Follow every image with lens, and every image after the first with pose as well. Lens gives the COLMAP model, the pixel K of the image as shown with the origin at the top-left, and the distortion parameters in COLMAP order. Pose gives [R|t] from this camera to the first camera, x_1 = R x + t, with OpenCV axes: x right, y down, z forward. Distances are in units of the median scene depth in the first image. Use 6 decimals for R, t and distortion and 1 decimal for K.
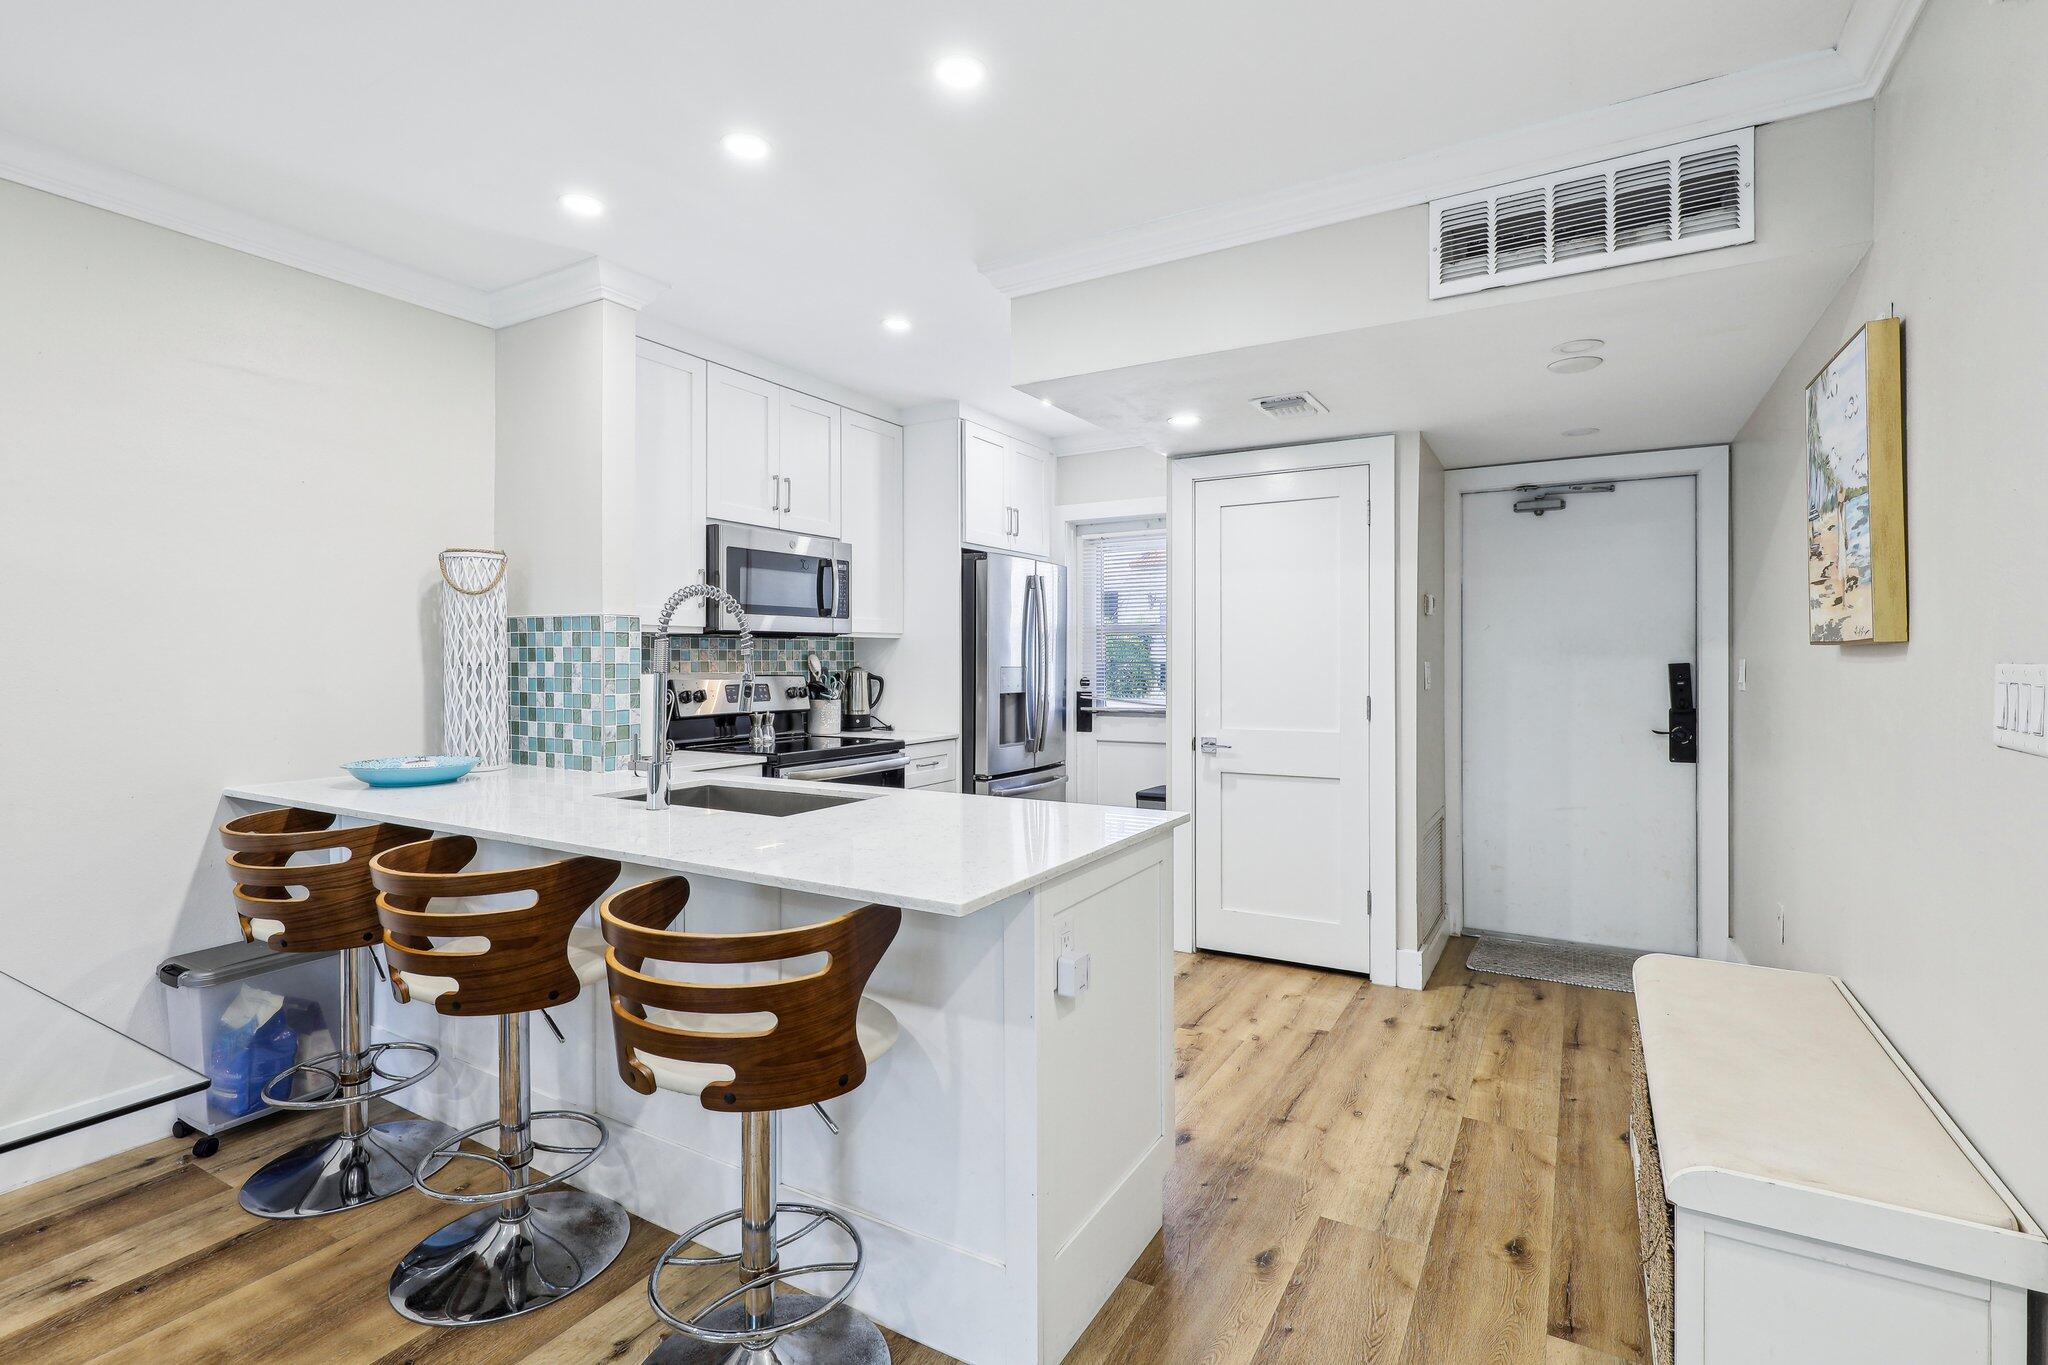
lens RADIAL K [[980.6, 0, 1032.6], [0, 980.6, 660.4], [0, 0, 1]] dist [0.003094, 0.000132]
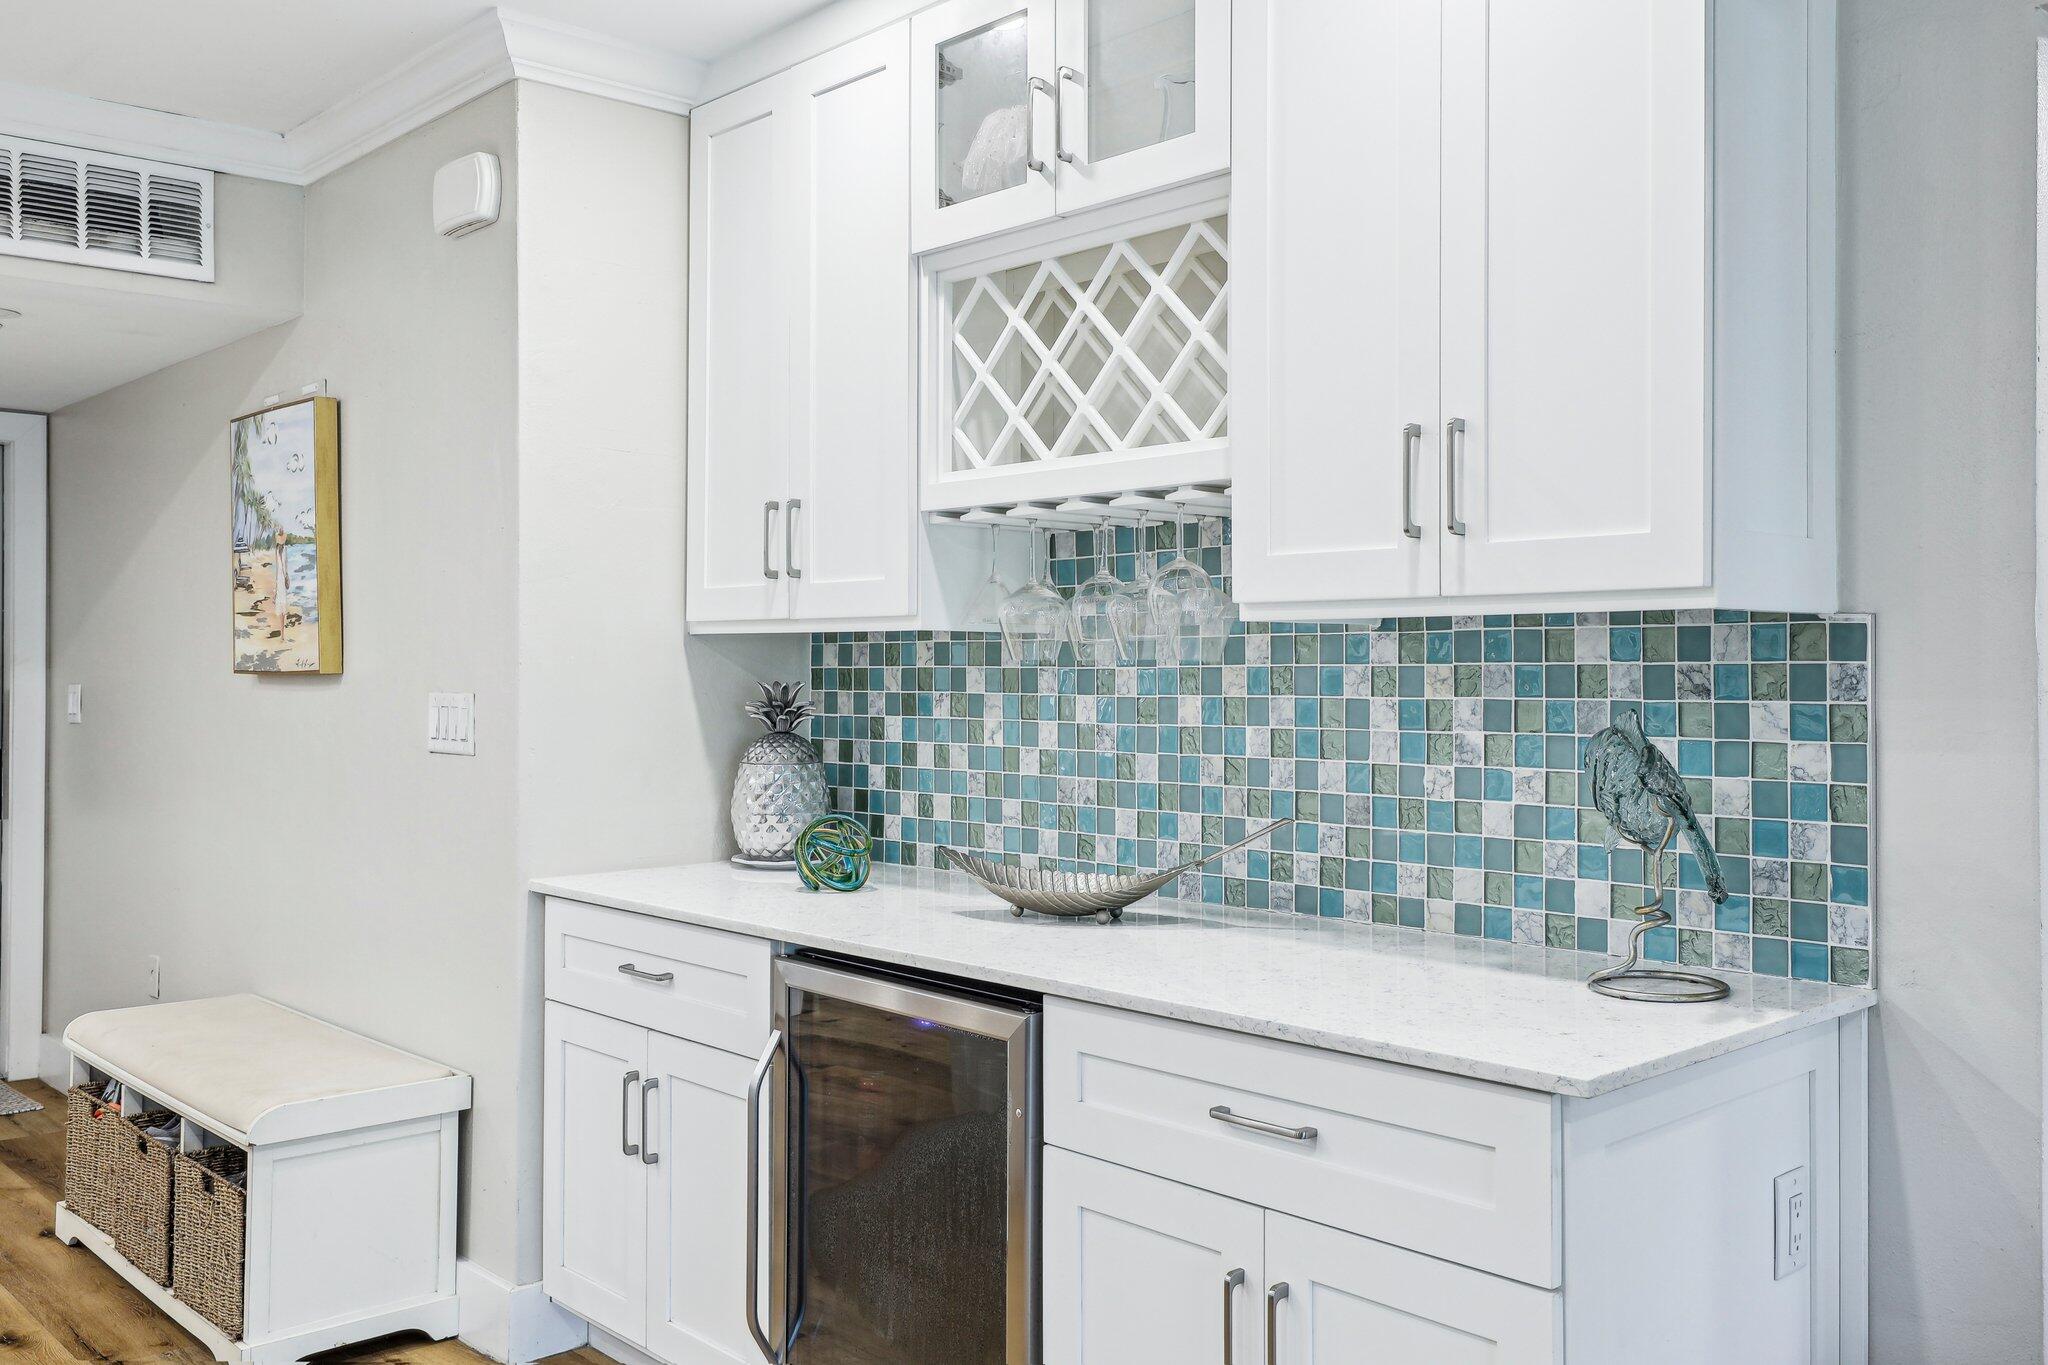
lens RADIAL K [[1791.0, 0, 1028.2], [0, 1791.0, 678.2], [0, 0, 1]] dist [0.027546, -0.002806]
pose [[0.320023, 0.005574, 0.947393, -0.778888], [-0.003950, 0.999982, -0.004549, -0.006067], [-0.947402, -0.002286, 0.320039, -0.414372]]
